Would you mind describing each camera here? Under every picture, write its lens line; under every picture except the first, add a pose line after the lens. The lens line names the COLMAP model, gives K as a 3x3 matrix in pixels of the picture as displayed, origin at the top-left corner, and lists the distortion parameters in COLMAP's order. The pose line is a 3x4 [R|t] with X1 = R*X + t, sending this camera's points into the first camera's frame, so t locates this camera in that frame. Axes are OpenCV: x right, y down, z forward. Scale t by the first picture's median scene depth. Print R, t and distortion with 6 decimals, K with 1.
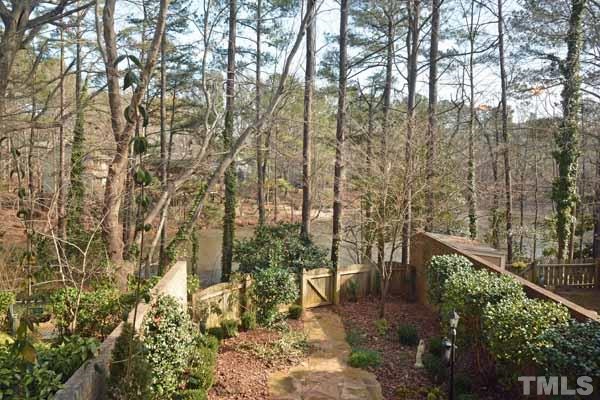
lens RADIAL K [[360.6, 0, 313.1], [0, 360.6, 216.6], [0, 0, 1]] dist [-0.003270, 0.000165]
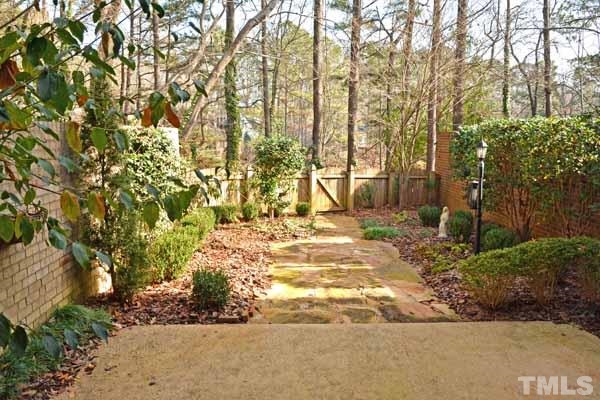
lens RADIAL K [[403.0, 0, 317.6], [0, 403.0, 199.7], [0, 0, 1]] dist [0.001162, -0.000619]
pose [[0.999636, -0.008022, -0.025760, 0.010590], [0.009051, 0.999156, 0.040077, 0.182423], [0.025416, -0.040296, 0.998864, 0.009576]]
